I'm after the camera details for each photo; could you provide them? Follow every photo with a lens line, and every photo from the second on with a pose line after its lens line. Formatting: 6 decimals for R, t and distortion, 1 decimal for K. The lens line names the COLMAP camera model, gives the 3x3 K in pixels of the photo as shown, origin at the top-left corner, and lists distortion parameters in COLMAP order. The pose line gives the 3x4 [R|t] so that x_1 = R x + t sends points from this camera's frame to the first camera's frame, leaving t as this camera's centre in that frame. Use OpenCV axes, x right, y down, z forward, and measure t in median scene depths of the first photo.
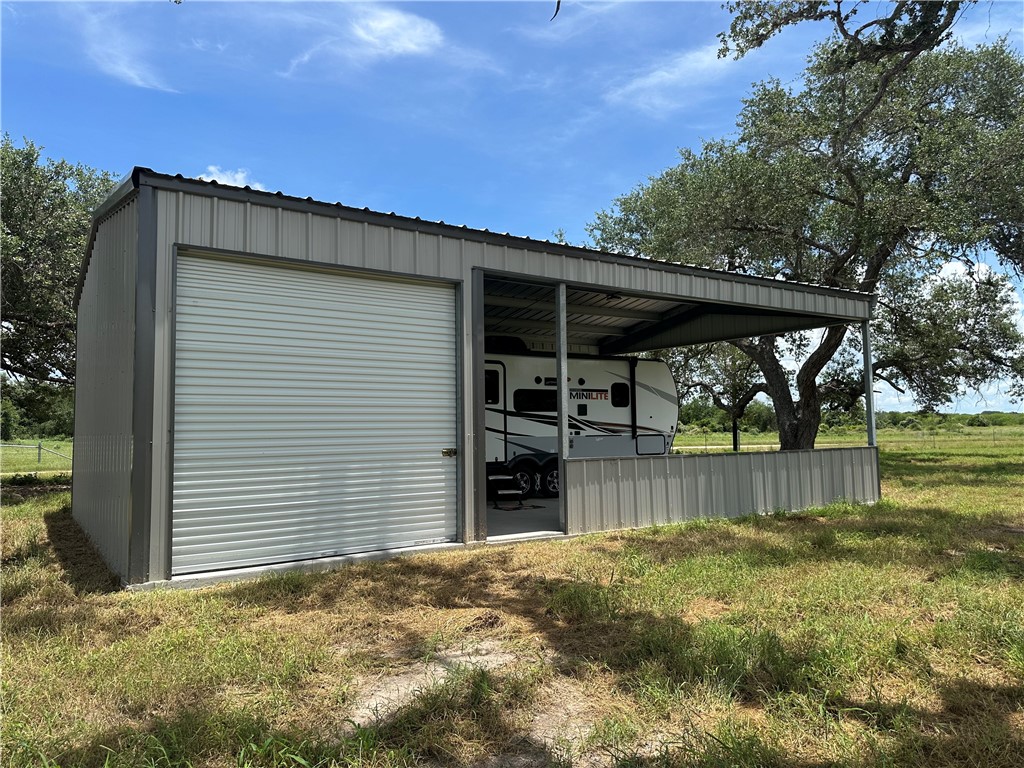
lens RADIAL K [[718.7, 0, 511.0], [0, 718.7, 386.6], [0, 0, 1]] dist [0.000696, -0.000425]
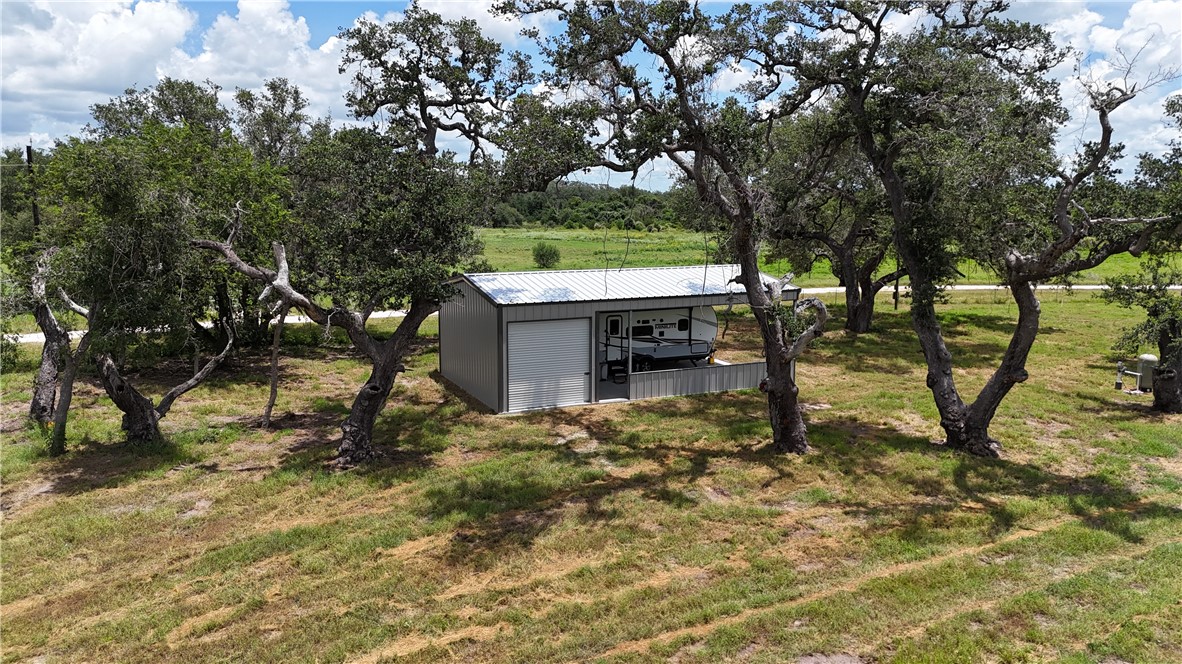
lens RADIAL K [[836.0, 0, 591.5], [0, 836.0, 330.3], [0, 0, 1]] dist [0.000003, 0.000001]
pose [[0.986159, 0.048986, -0.158400, 0.309887], [-0.015056, 0.977869, 0.208678, -0.527227], [0.165116, -0.203405, 0.965072, -1.508654]]
